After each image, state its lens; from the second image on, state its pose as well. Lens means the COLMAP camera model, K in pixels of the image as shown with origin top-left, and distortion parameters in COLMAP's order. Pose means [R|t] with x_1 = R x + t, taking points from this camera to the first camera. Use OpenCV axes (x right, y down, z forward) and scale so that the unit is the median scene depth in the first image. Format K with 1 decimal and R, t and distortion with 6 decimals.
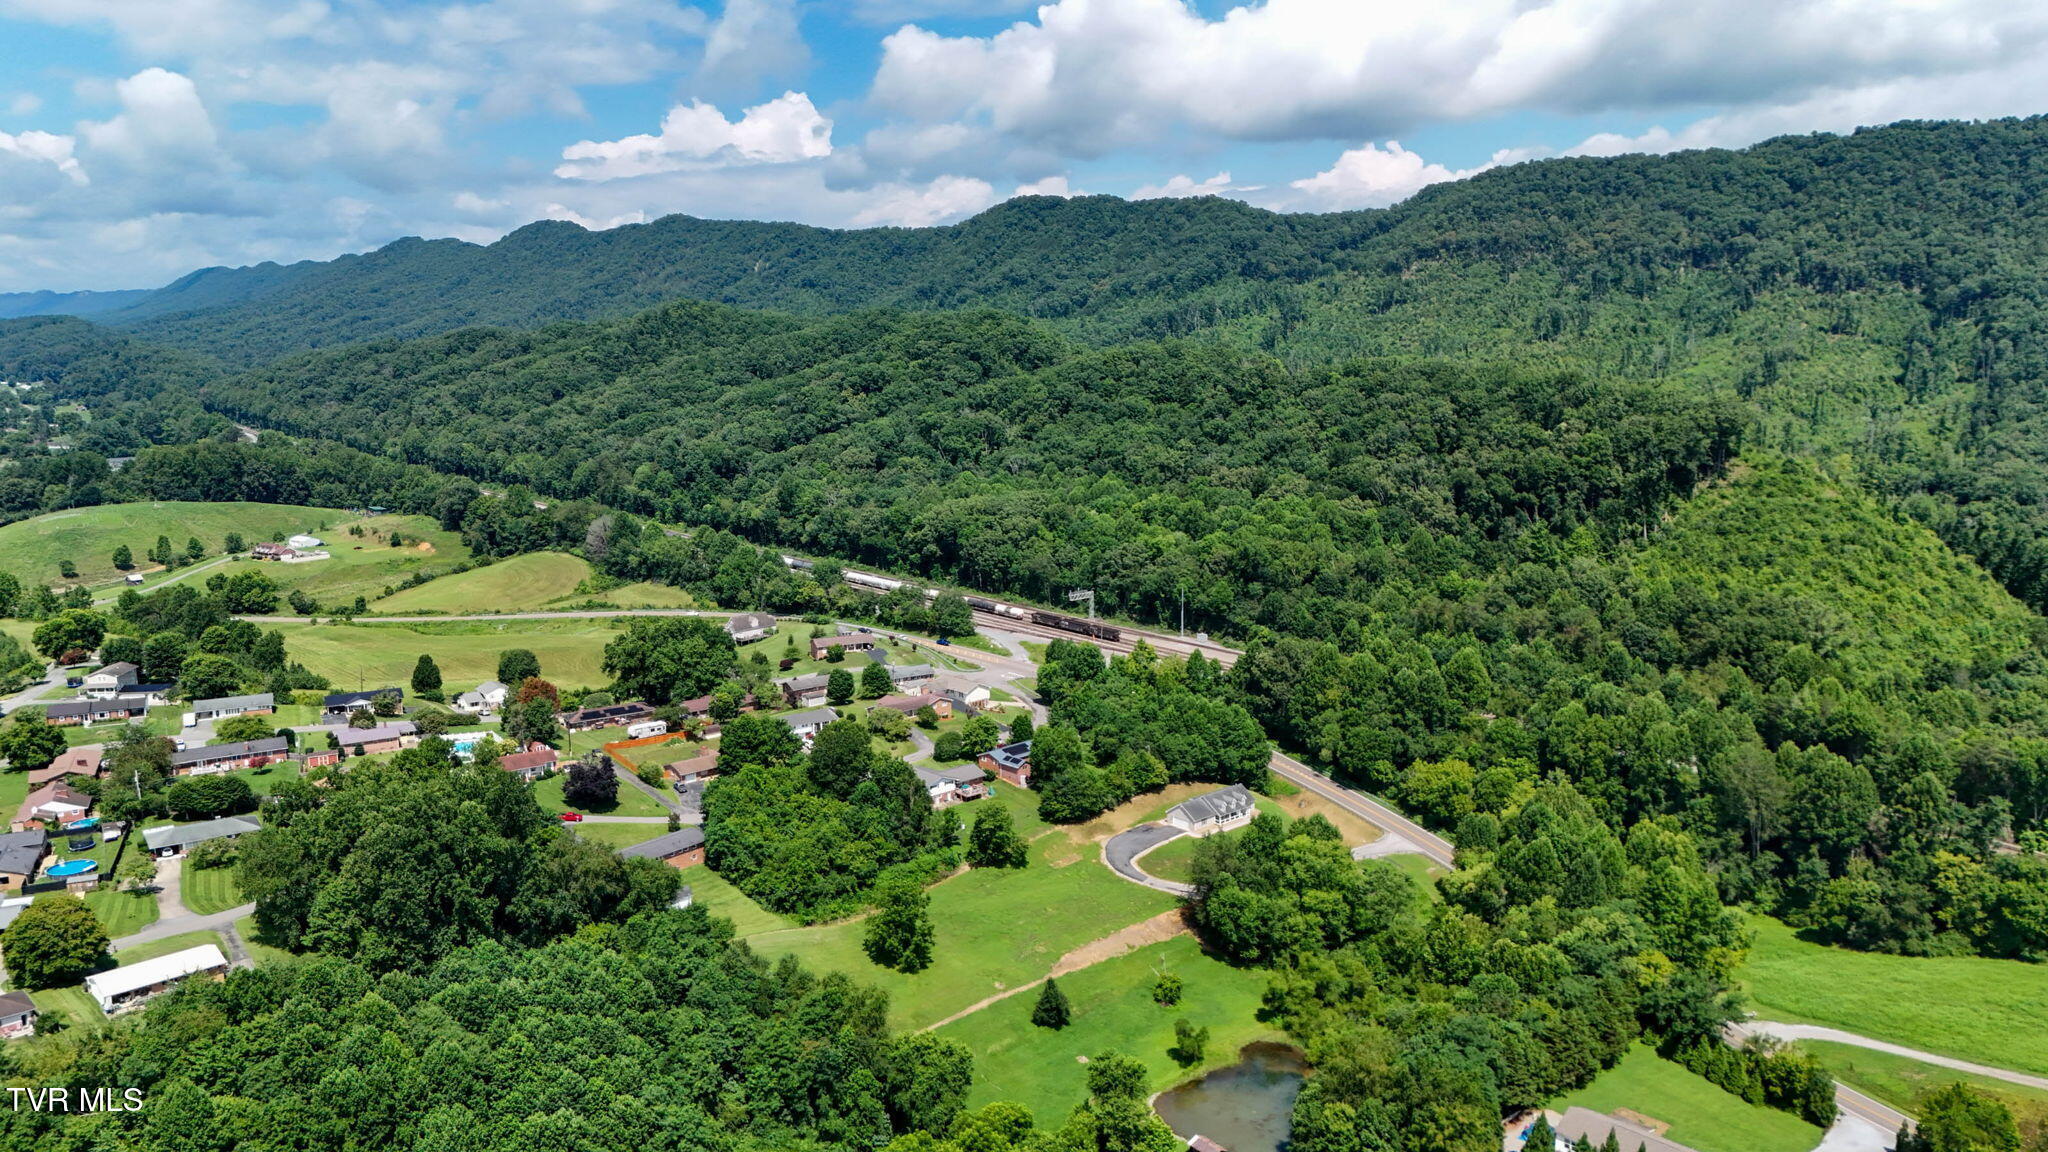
lens RADIAL K [[1496.8, 0, 1031.3], [0, 1496.8, 577.2], [0, 0, 1]] dist [0.092776, -0.103286]
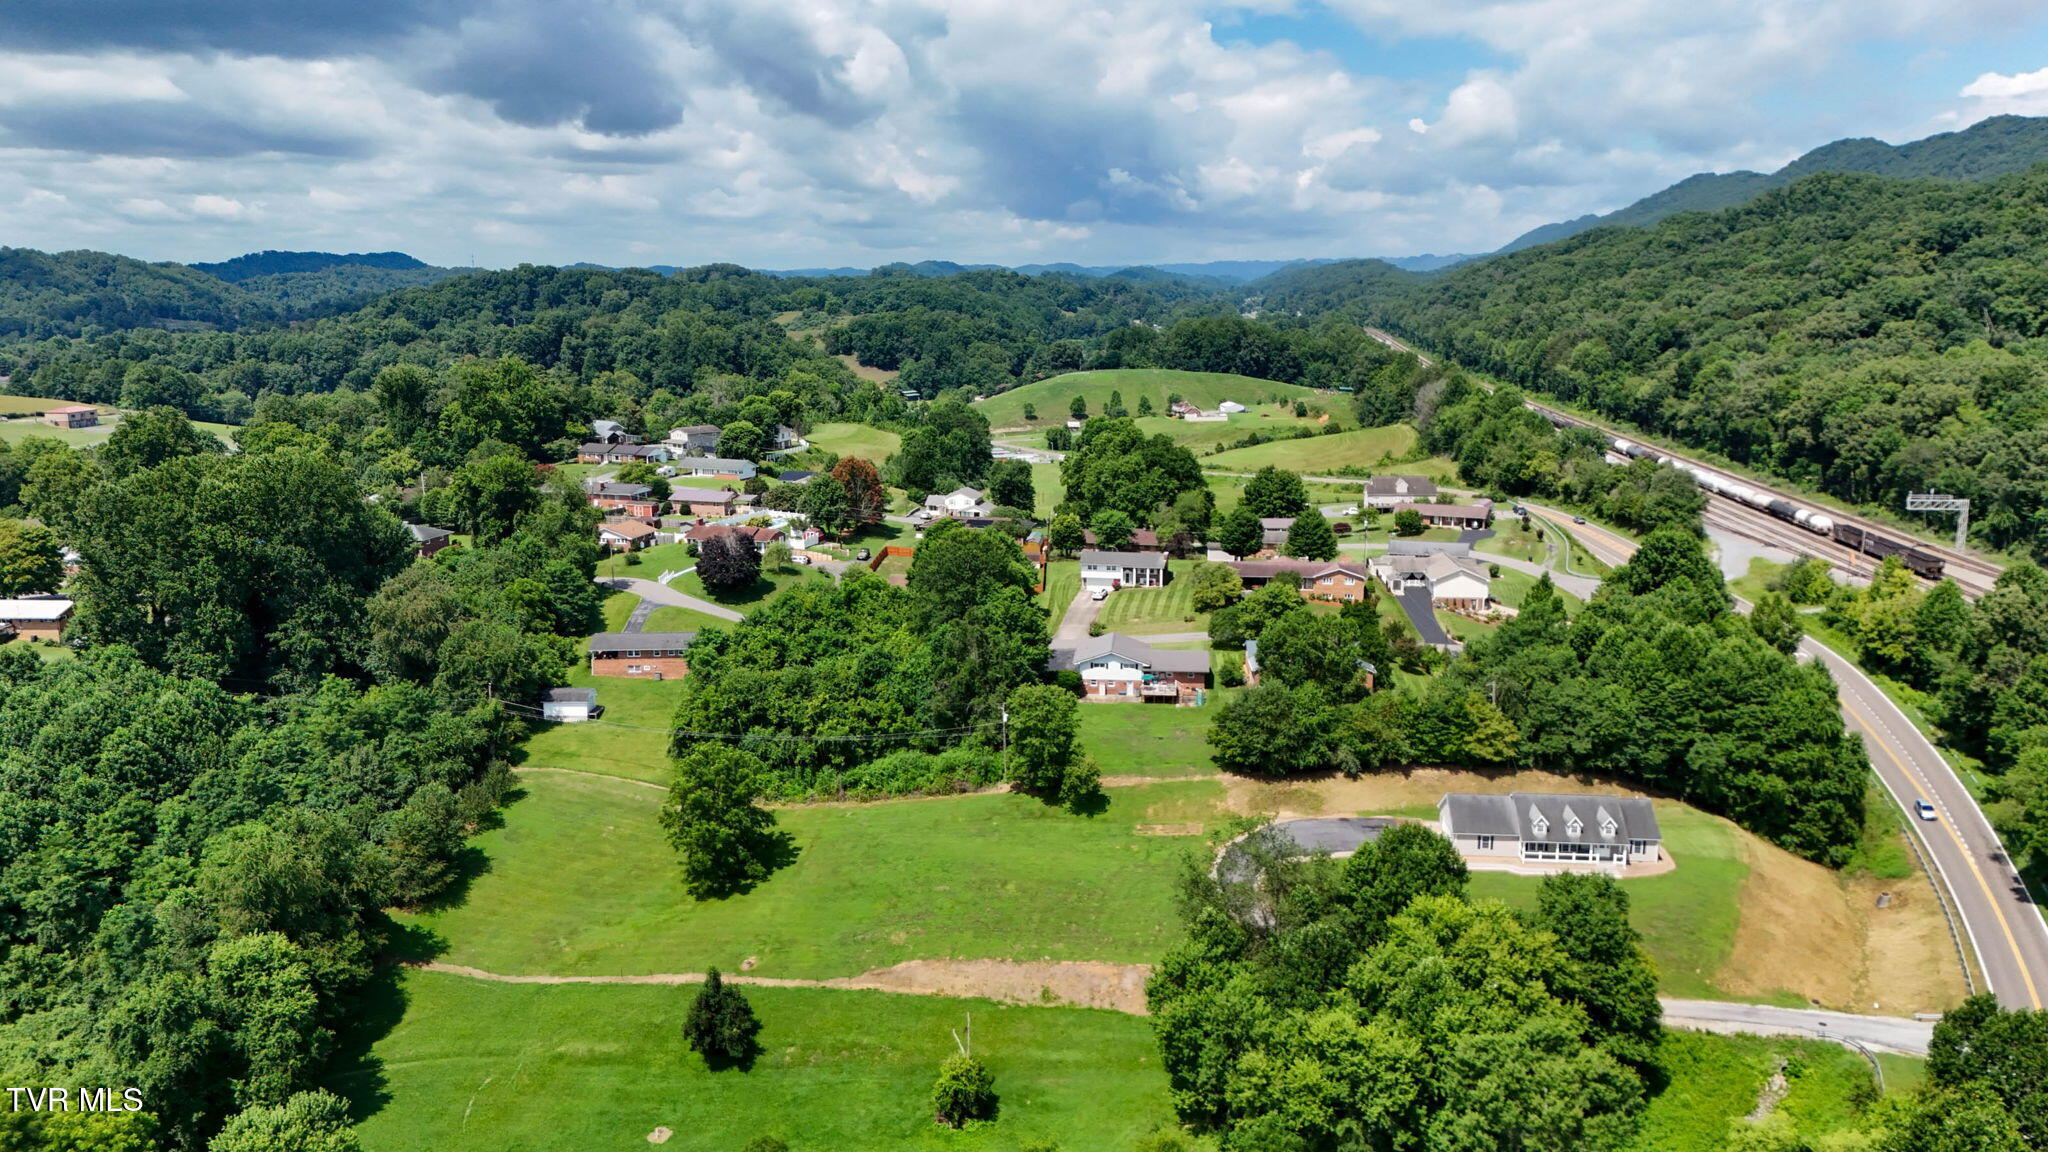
lens RADIAL K [[1496.8, 0, 1031.3], [0, 1496.8, 577.2], [0, 0, 1]] dist [0.092776, -0.103286]
pose [[0.675336, 0.144654, -0.723185, 0.183520], [-0.128273, 0.988669, 0.077972, 0.031740], [0.726269, 0.040107, 0.686239, 0.294134]]
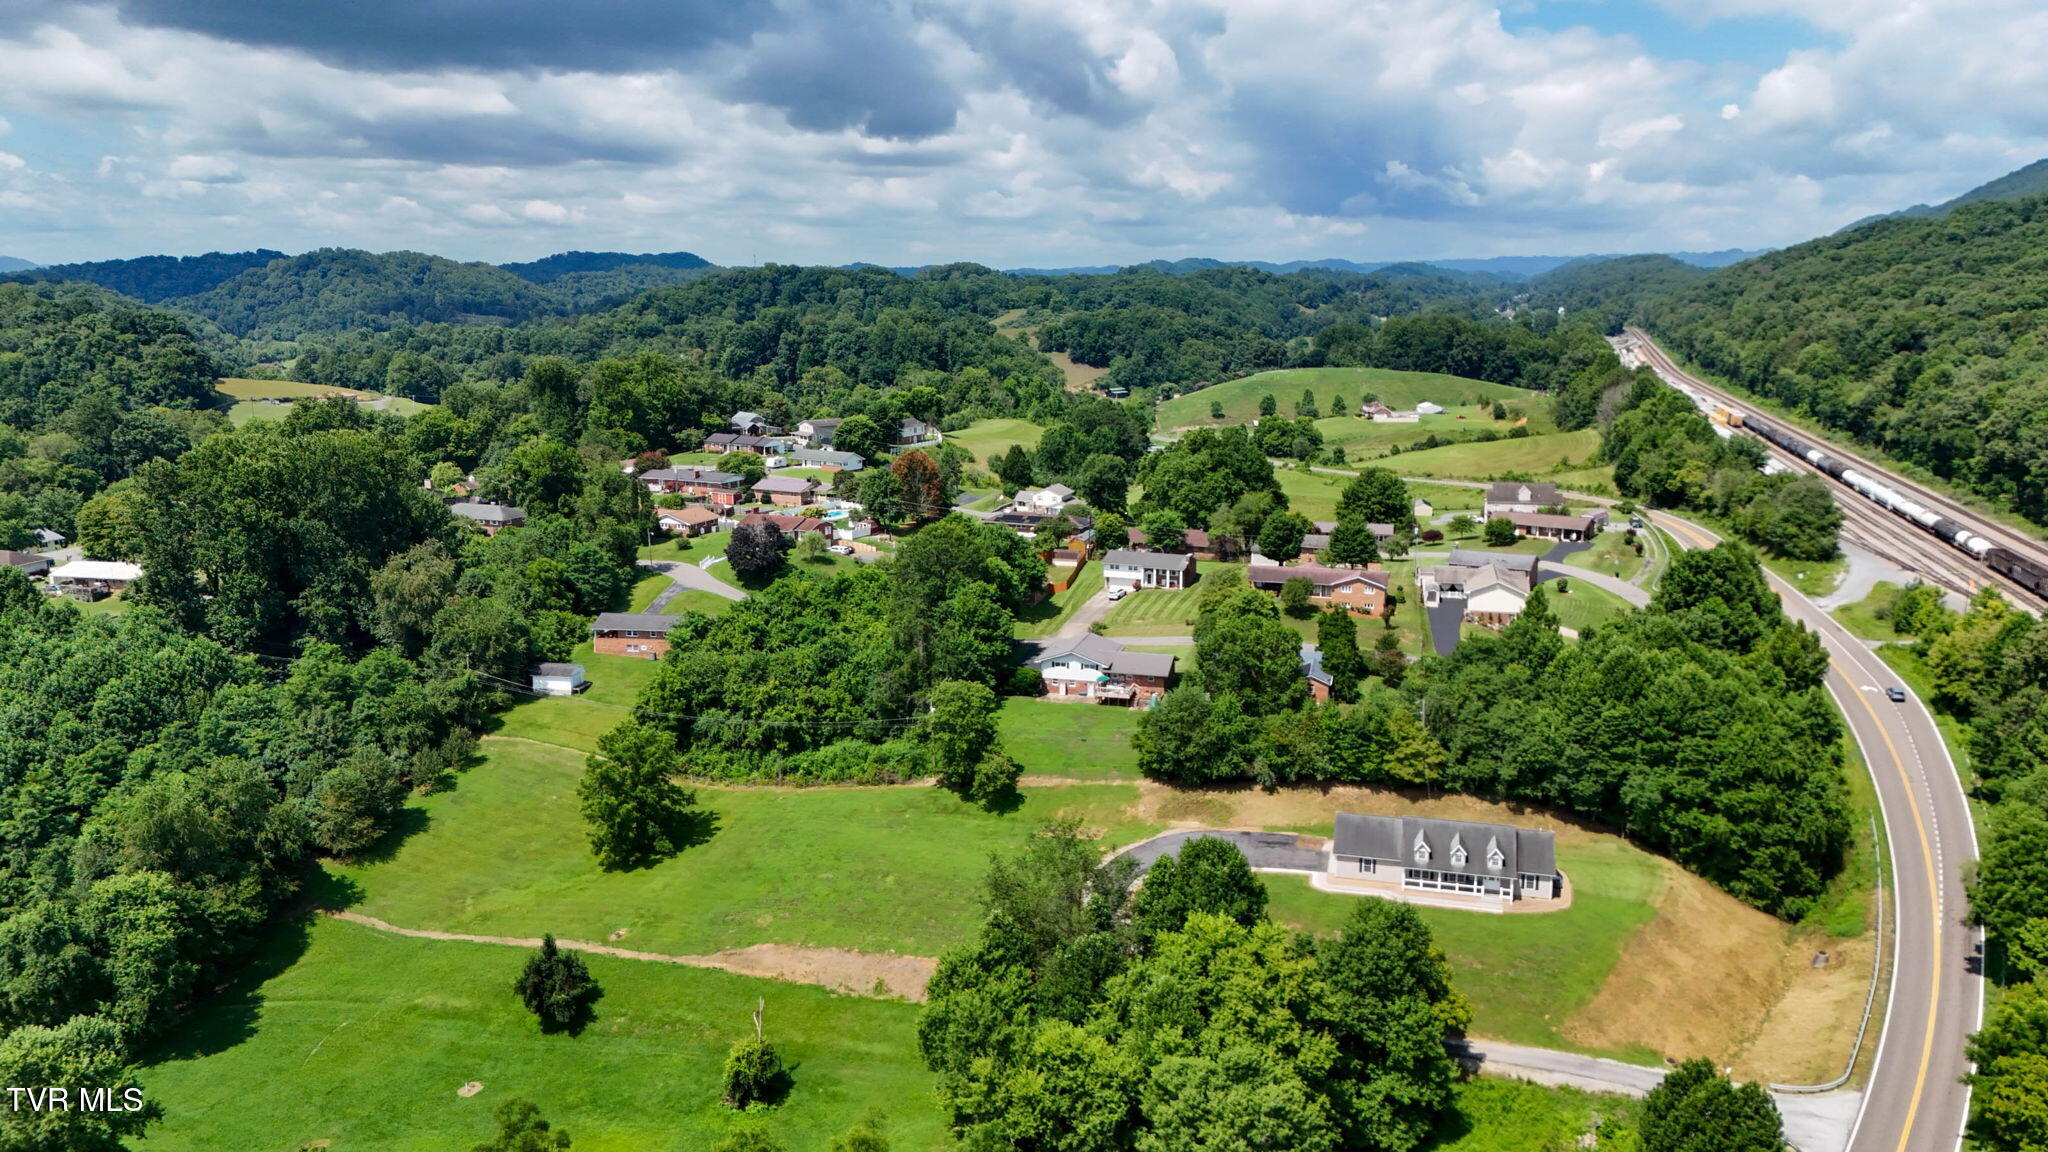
lens RADIAL K [[1496.8, 0, 1031.3], [0, 1496.8, 577.2], [0, 0, 1]] dist [0.092776, -0.103286]
pose [[0.535160, 0.167131, -0.828052, 0.220823], [-0.147352, 0.983674, 0.103309, 0.023396], [0.831800, 0.066729, 0.551050, 0.343506]]
